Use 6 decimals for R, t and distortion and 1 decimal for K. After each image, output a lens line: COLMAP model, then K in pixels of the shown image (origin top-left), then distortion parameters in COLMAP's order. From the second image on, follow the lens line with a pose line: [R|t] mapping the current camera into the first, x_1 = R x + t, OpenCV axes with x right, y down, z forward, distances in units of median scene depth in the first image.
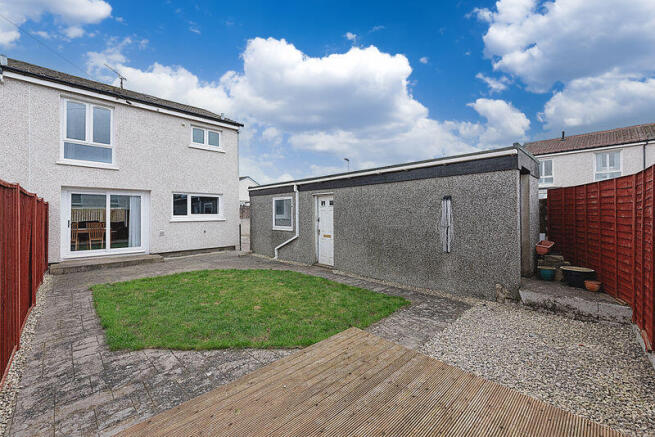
lens RADIAL K [[265.9, 0, 330.1], [0, 265.9, 220.0], [0, 0, 1]] dist [0.011570, -0.000107]
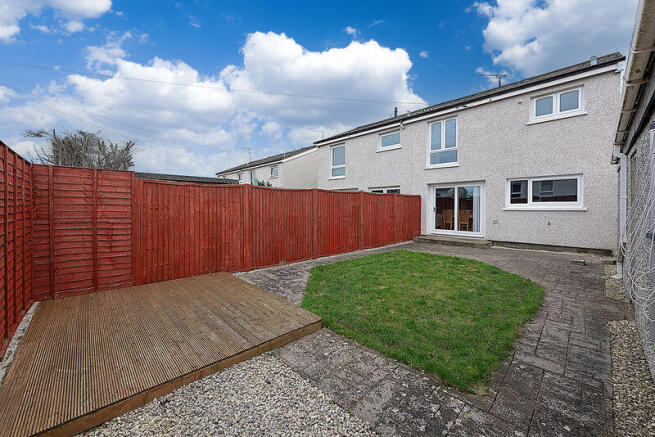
lens RADIAL K [[260.0, 0, 327.5], [0, 260.0, 218.5], [0, 0, 1]] dist [0.010751, -0.000096]
pose [[-0.020298, 0.050820, -0.998502, 0.447445], [-0.021008, 0.998465, 0.051245, 0.001838], [0.999573, 0.022016, -0.019200, 0.467005]]
